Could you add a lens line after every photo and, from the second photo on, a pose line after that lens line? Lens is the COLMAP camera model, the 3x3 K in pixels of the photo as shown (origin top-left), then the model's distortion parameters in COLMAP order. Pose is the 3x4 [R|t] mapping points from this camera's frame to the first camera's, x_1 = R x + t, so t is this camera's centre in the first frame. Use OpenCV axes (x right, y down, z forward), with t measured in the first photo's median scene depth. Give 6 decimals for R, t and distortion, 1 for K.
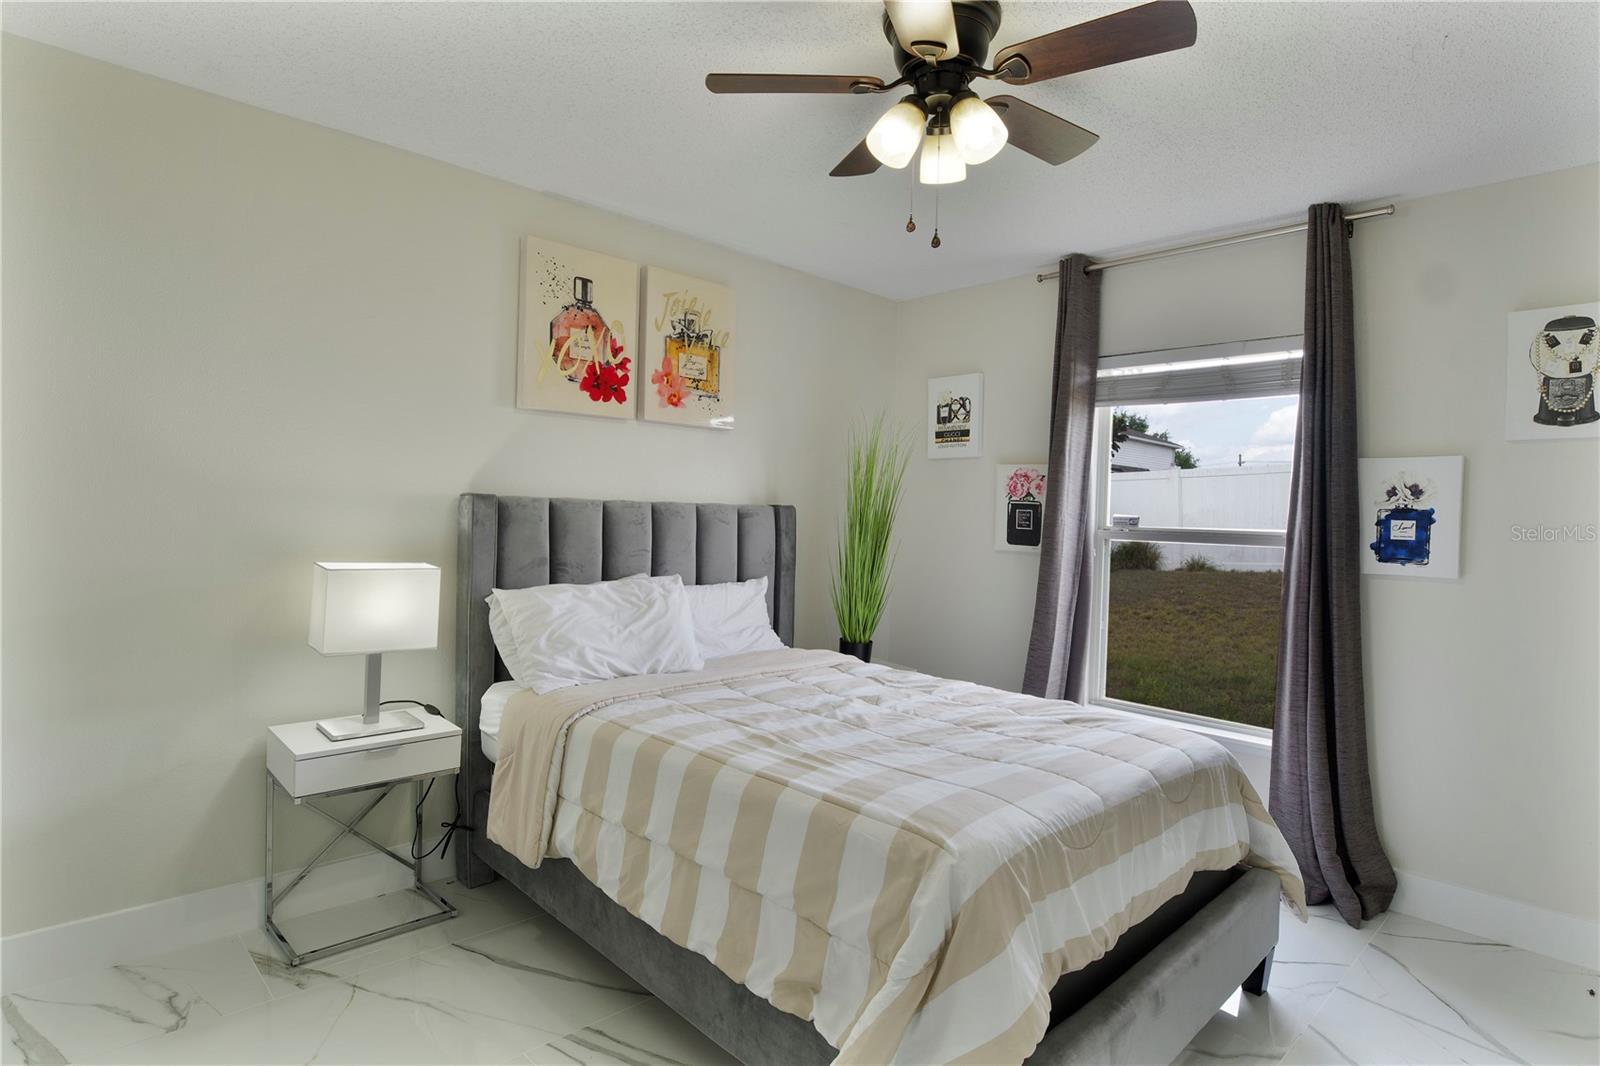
lens RADIAL K [[842.8, 0, 786.3], [0, 842.8, 526.0], [0, 0, 1]] dist [-0.024903, 0.002821]
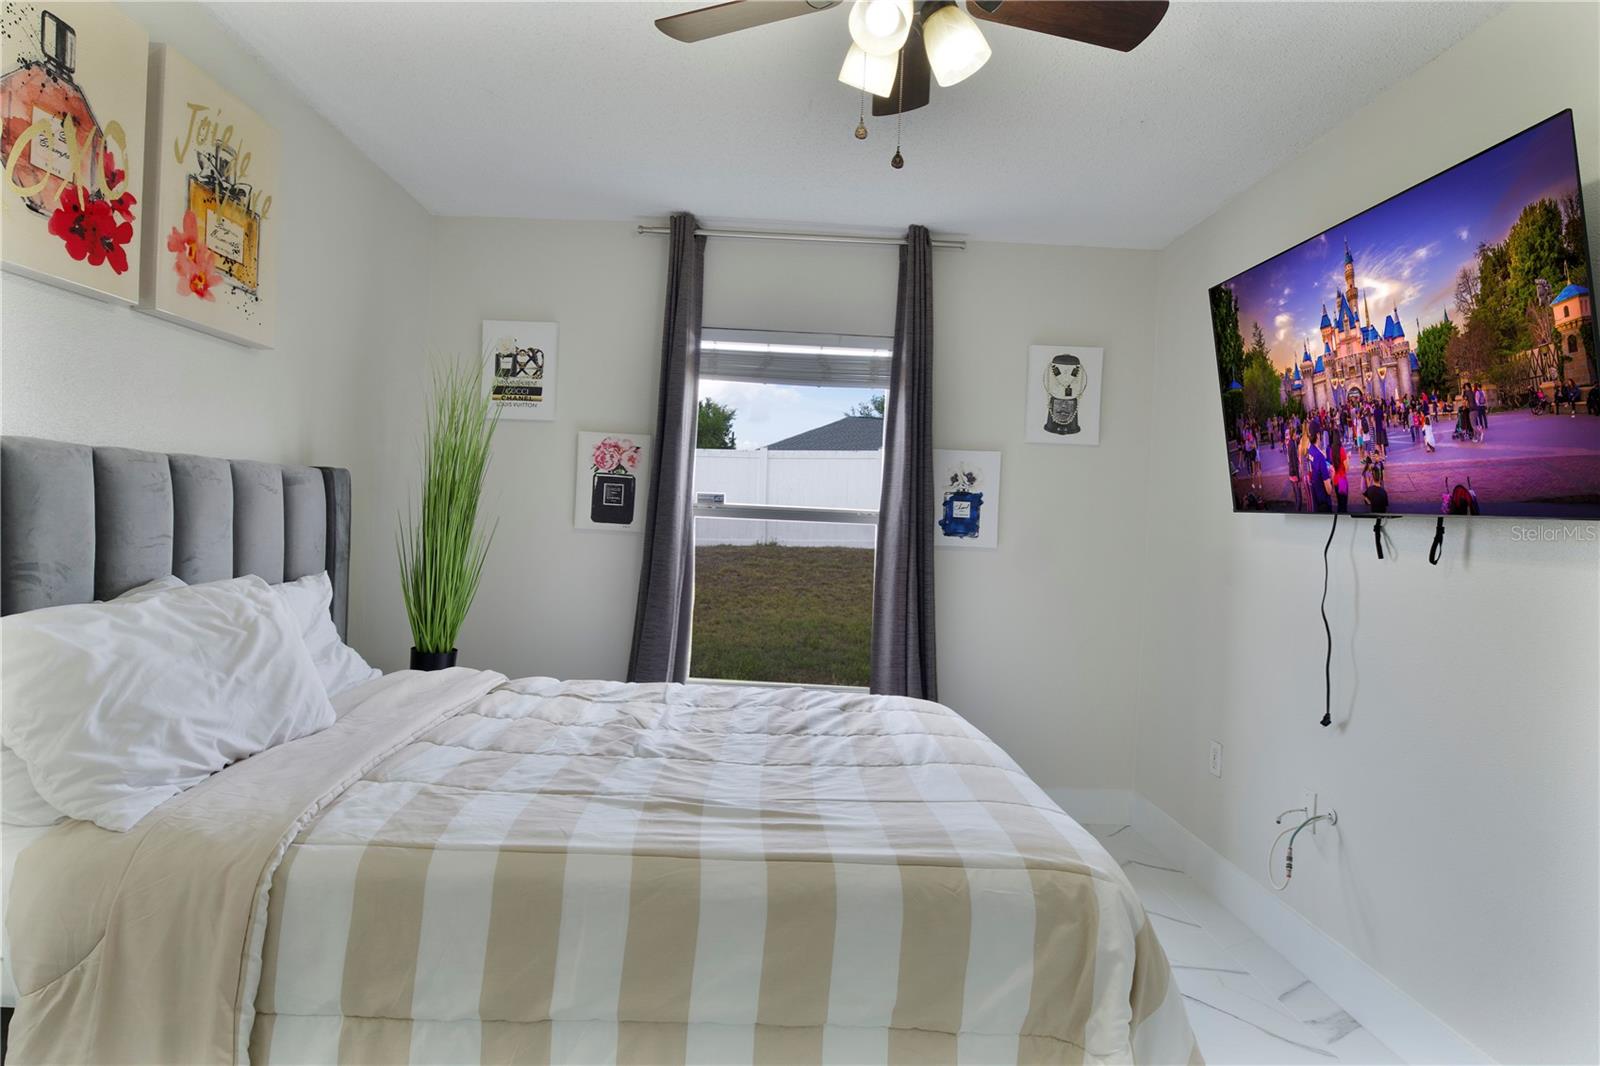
lens RADIAL K [[842.8, 0, 786.3], [0, 842.8, 526.0], [0, 0, 1]] dist [-0.024903, 0.002821]
pose [[0.678082, -0.008439, 0.734937, -0.303807], [-0.012493, 0.999657, 0.023005, 0.003311], [-0.734880, -0.024781, 0.677745, 0.301975]]
